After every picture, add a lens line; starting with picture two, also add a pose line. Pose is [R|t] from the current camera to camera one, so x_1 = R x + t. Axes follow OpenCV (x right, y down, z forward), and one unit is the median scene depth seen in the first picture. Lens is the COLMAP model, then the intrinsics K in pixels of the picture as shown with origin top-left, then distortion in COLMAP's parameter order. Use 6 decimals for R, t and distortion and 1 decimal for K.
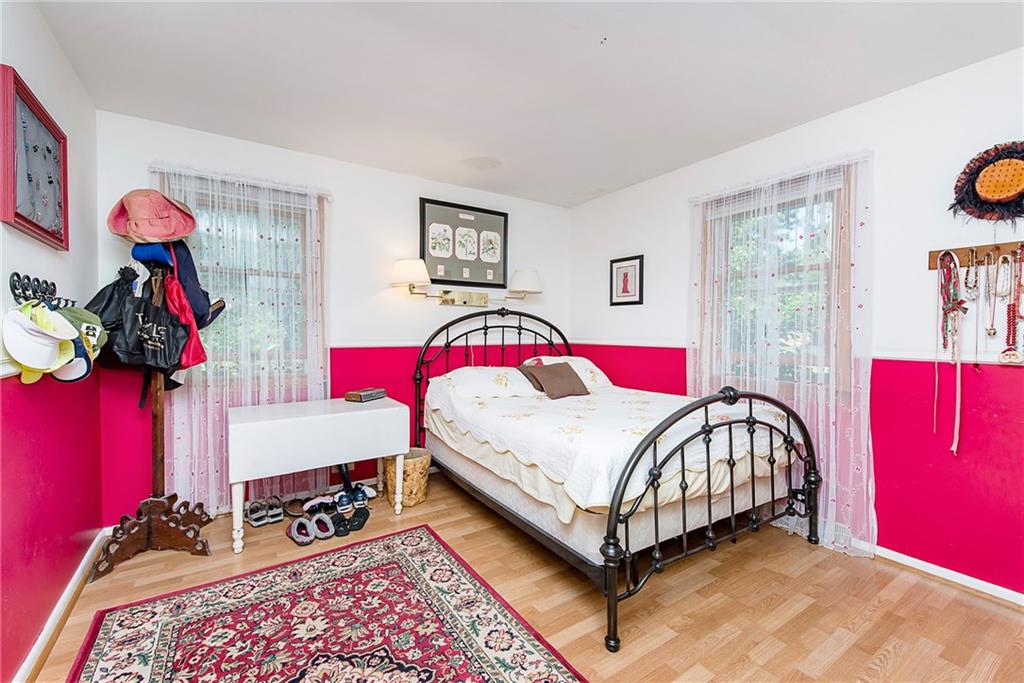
lens RADIAL K [[434.3, 0, 506.7], [0, 434.3, 339.6], [0, 0, 1]] dist [0.026476, -0.010008]
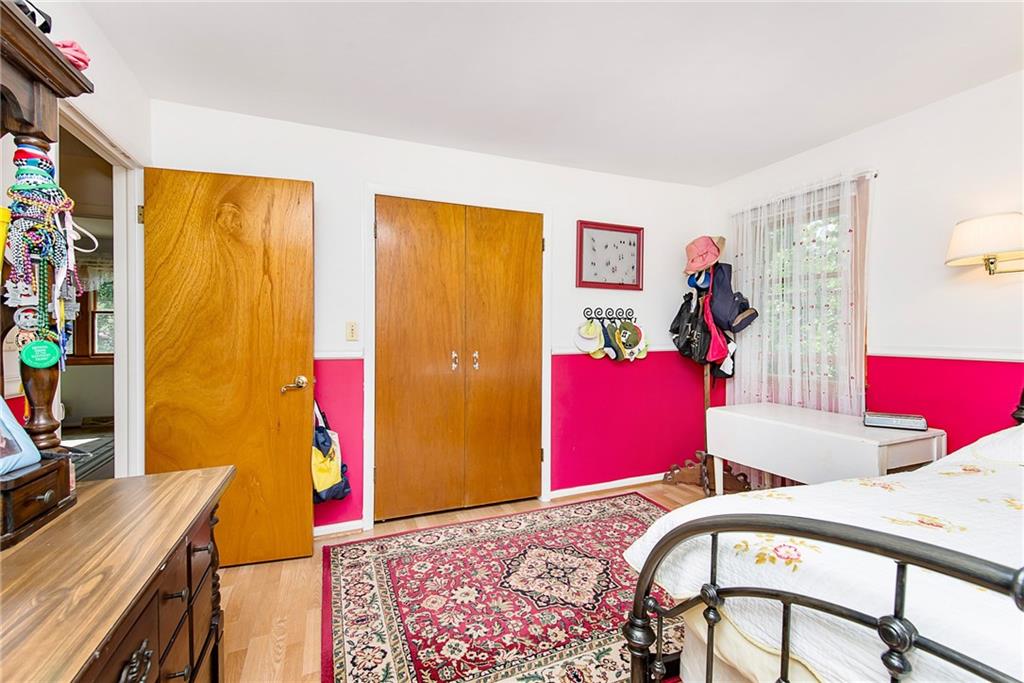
lens RADIAL K [[434.3, 0, 509.2], [0, 434.3, 336.8], [0, 0, 1]] dist [0.026476, -0.010008]
pose [[-0.180712, 0.009465, -0.983491, 0.883289], [-0.022736, 0.999646, 0.013799, -0.020745], [0.983273, 0.024854, -0.180433, 0.794845]]
